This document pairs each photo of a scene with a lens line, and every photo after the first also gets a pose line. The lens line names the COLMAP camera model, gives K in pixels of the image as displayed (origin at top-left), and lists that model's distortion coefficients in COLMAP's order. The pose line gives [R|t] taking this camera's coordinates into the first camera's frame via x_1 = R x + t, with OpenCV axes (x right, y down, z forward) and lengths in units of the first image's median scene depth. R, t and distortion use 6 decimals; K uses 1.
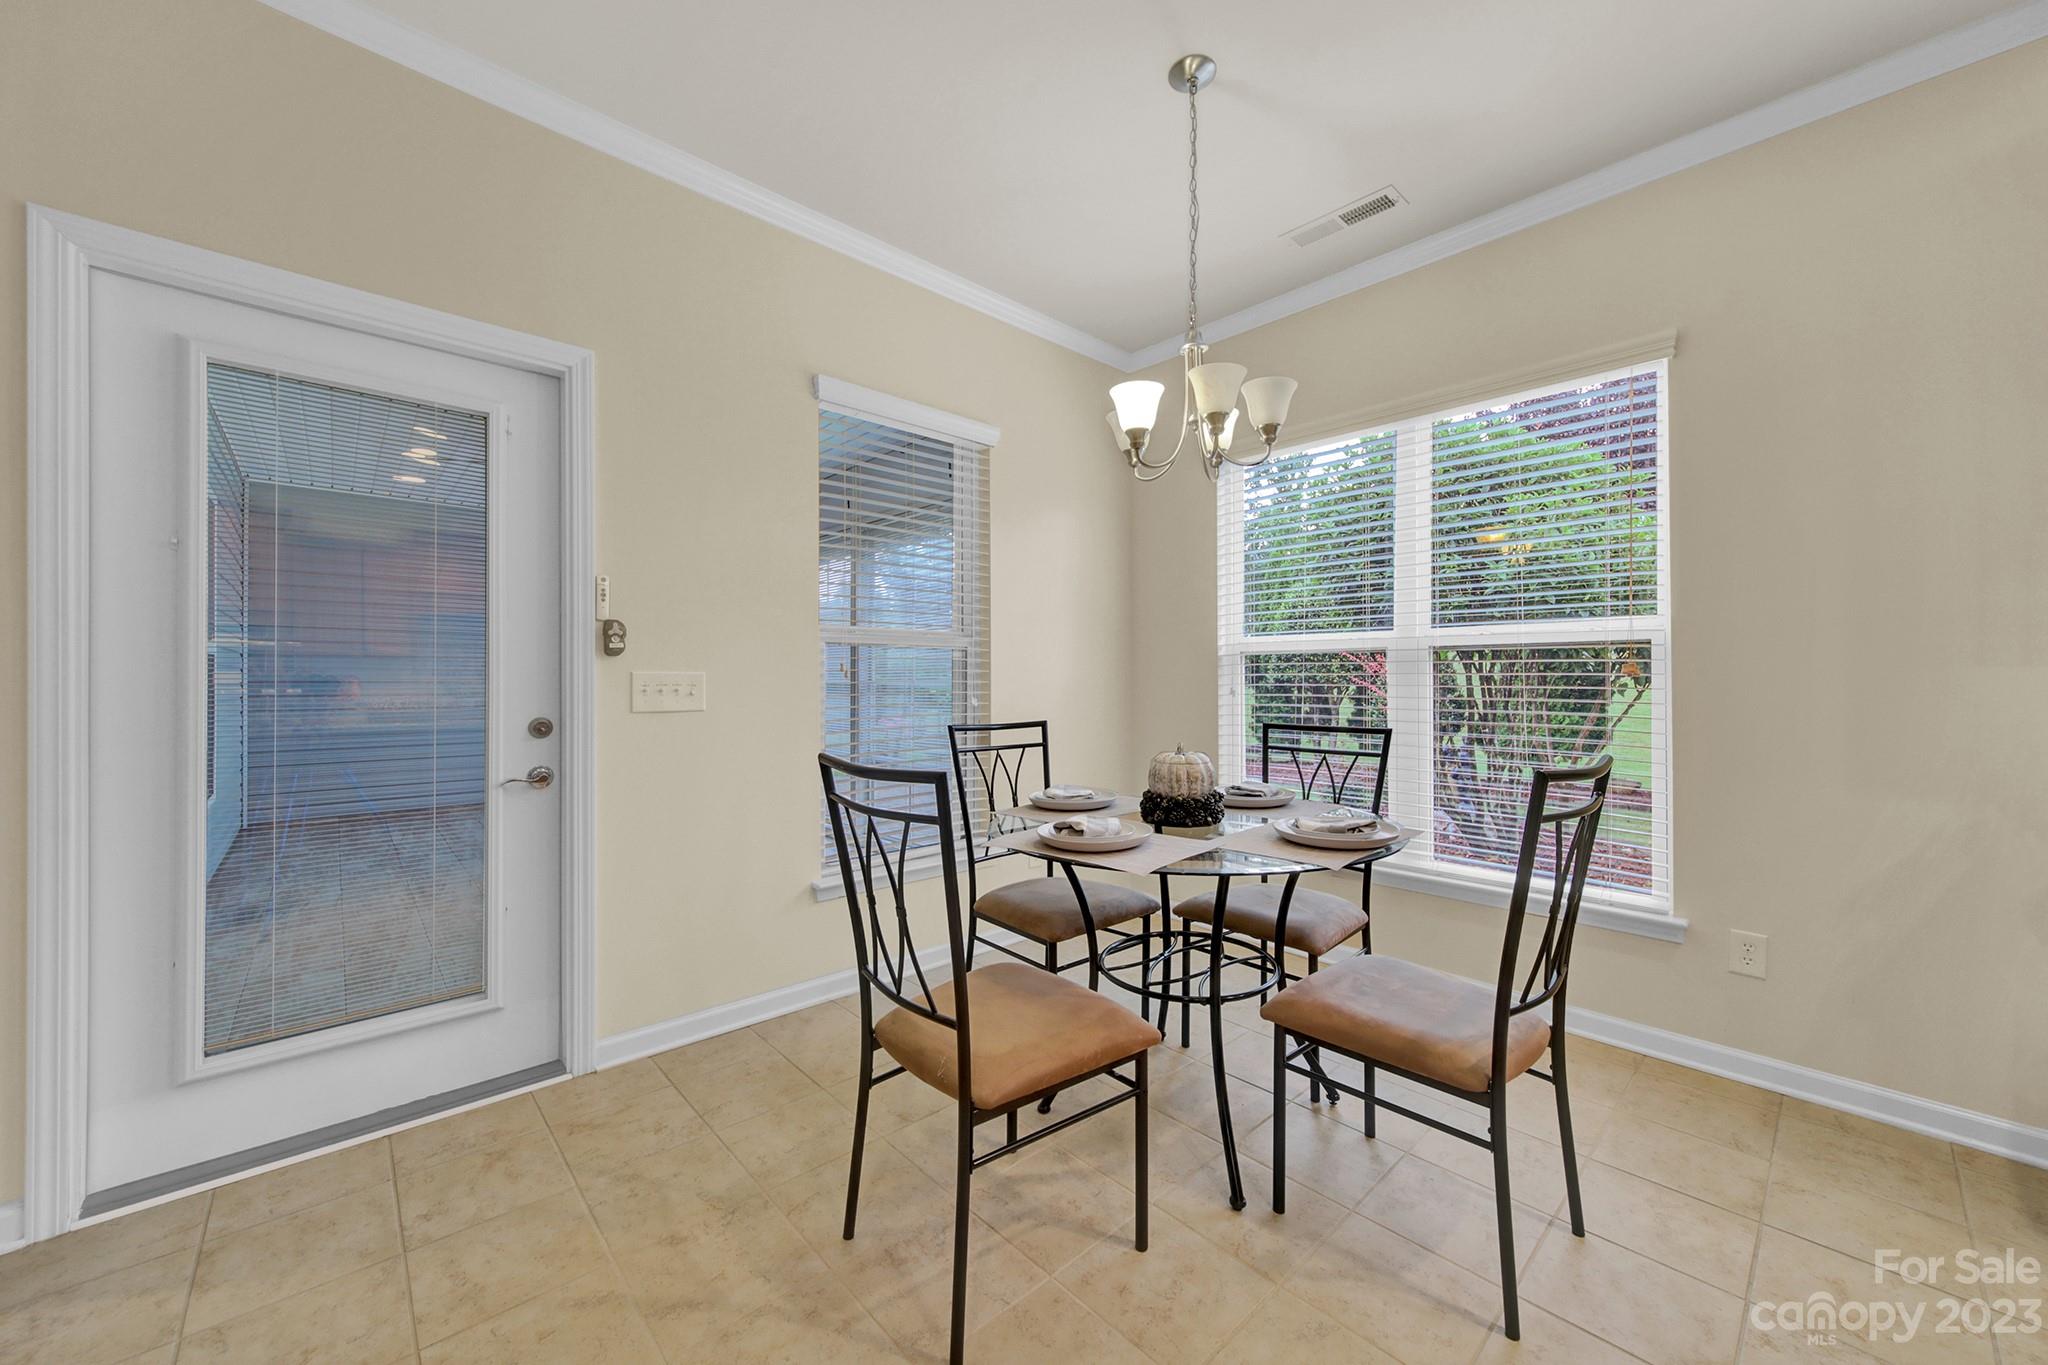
lens RADIAL K [[762.7, 0, 1024.0], [0, 762.7, 682.5], [0, 0, 1]] dist [-0.000236, -0.000084]
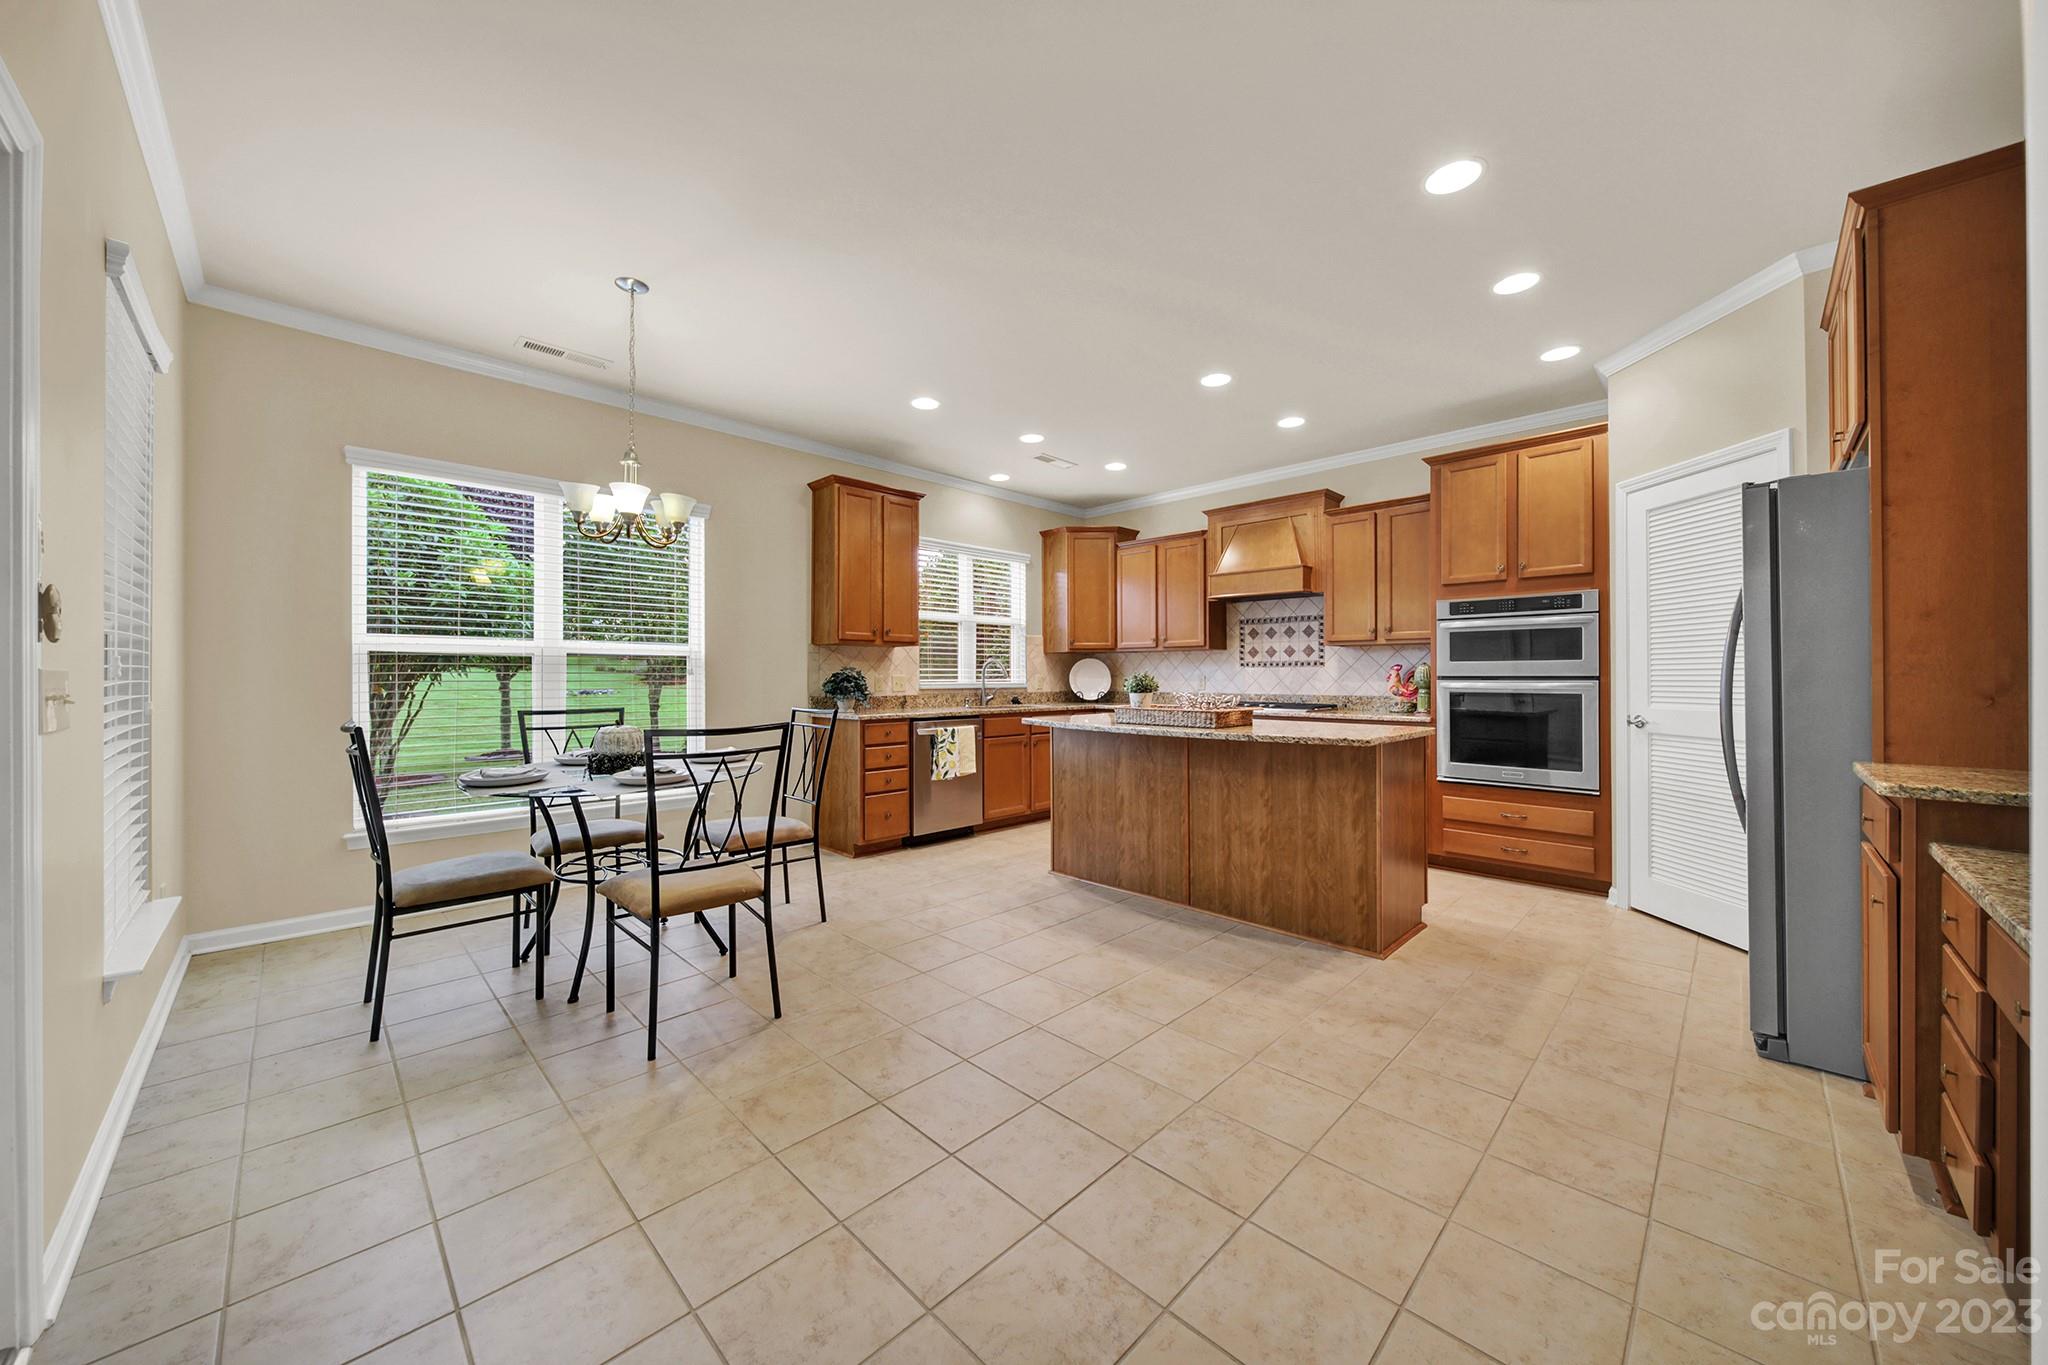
lens RADIAL K [[723.2, 0, 1026.2], [0, 723.2, 673.9], [0, 0, 1]] dist [-0.001651, -0.000213]
pose [[-0.048912, 0.003649, 0.998796, -1.315170], [0.006513, 0.999973, -0.003334, -0.000959], [-0.998782, 0.006342, -0.048935, 0.276590]]
